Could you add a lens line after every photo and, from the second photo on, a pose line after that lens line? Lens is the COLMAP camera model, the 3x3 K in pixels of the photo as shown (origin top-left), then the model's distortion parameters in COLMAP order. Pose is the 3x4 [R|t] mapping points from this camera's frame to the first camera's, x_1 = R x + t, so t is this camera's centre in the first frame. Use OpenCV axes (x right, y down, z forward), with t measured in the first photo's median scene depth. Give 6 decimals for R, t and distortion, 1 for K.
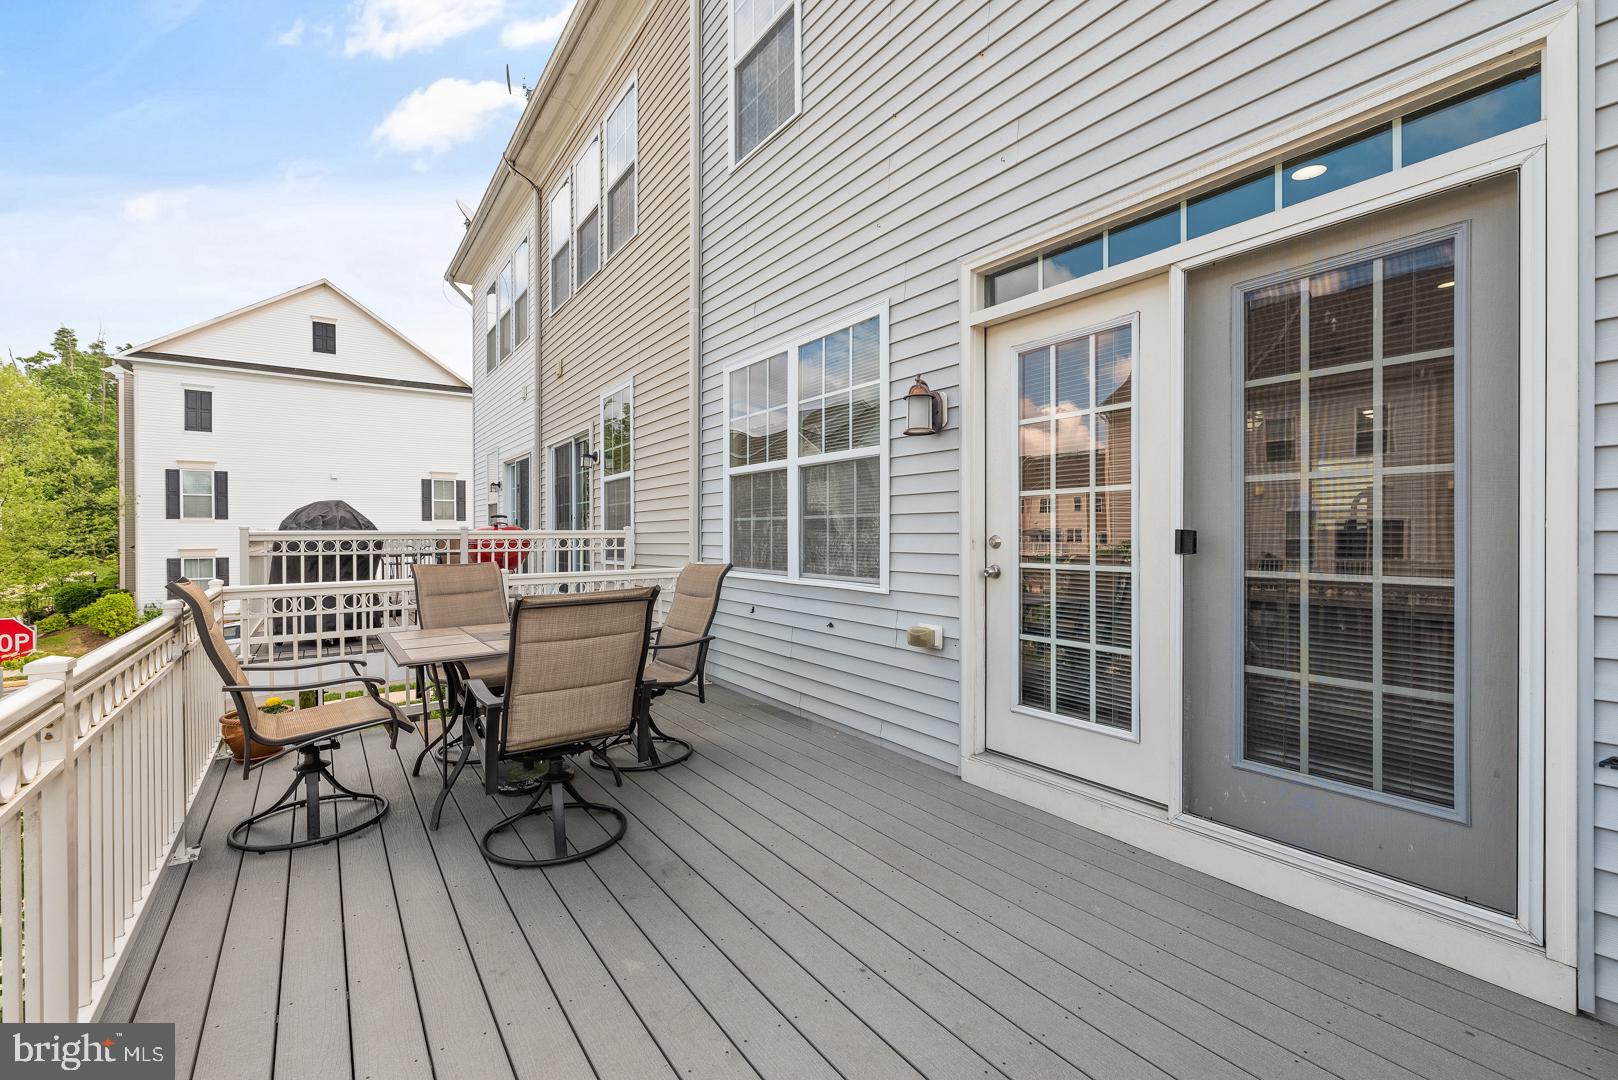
lens RADIAL K [[656.2, 0, 809.0], [0, 656.2, 540.0], [0, 0, 1]] dist [0.001122, 0.000171]
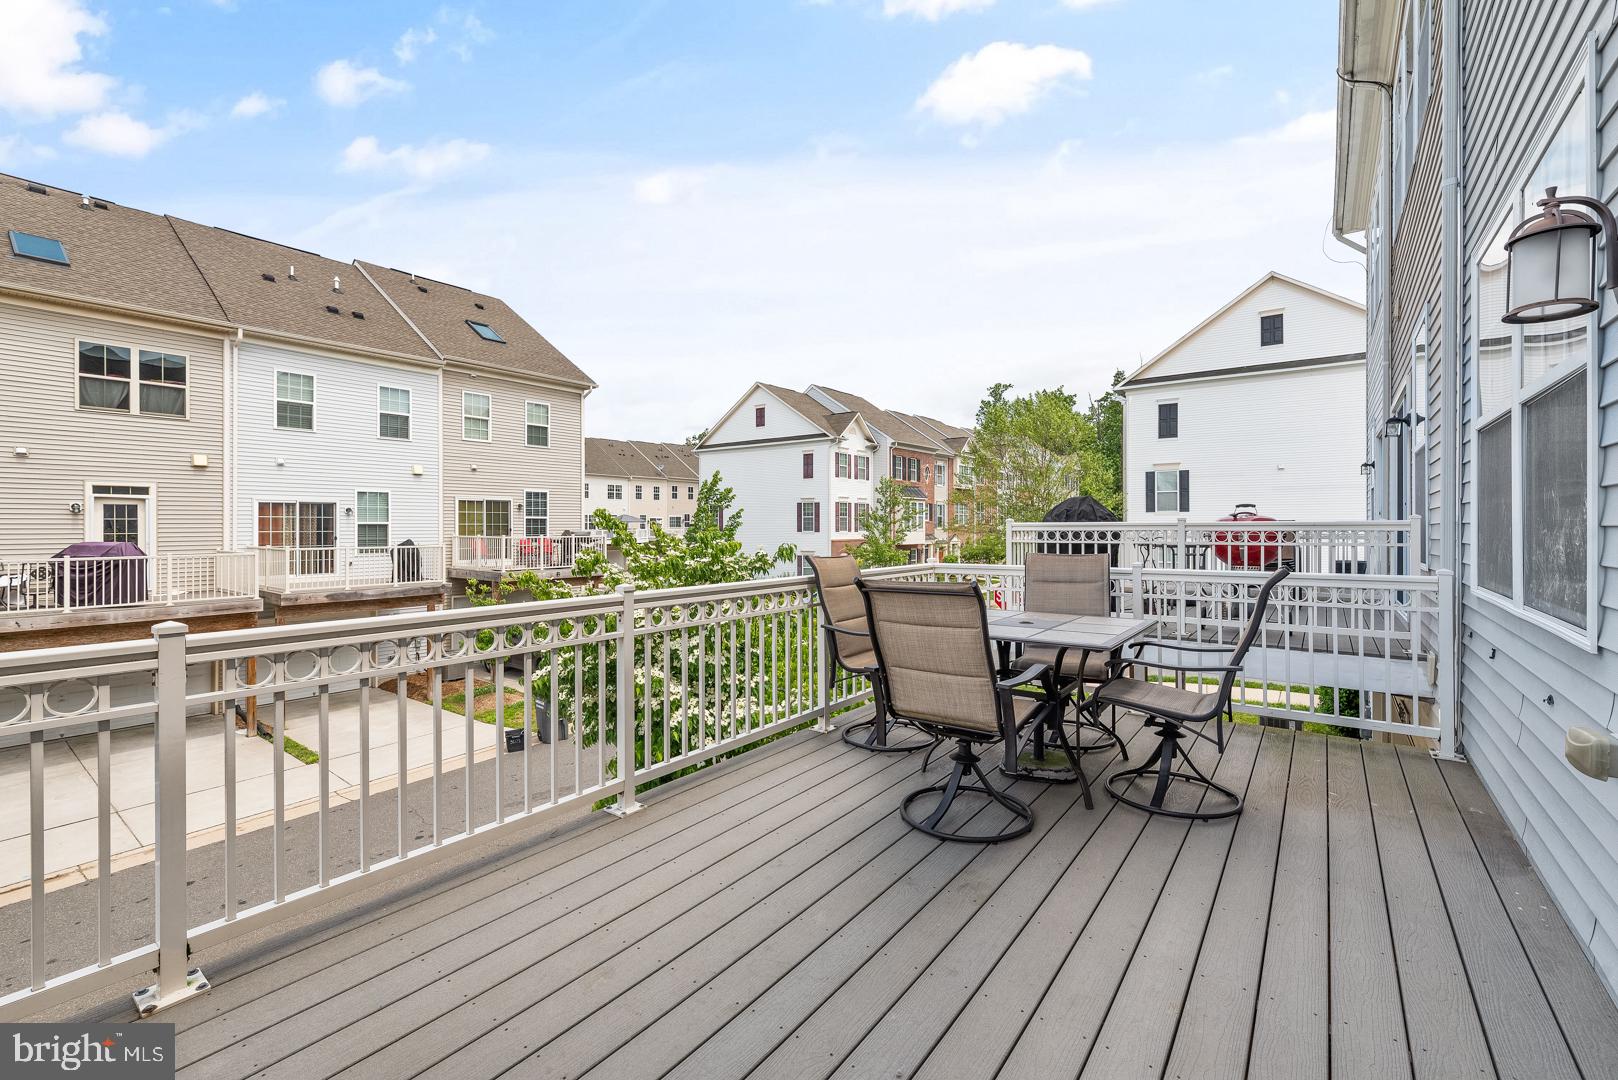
lens RADIAL K [[701.1, 0, 851.8], [0, 701.1, 518.9], [0, 0, 1]] dist [-0.000545, -0.000106]
pose [[0.327105, -0.007149, -0.944961, 0.258910], [-0.010392, 0.999884, -0.011162, -0.002143], [0.944931, 0.013471, 0.326993, 0.194380]]
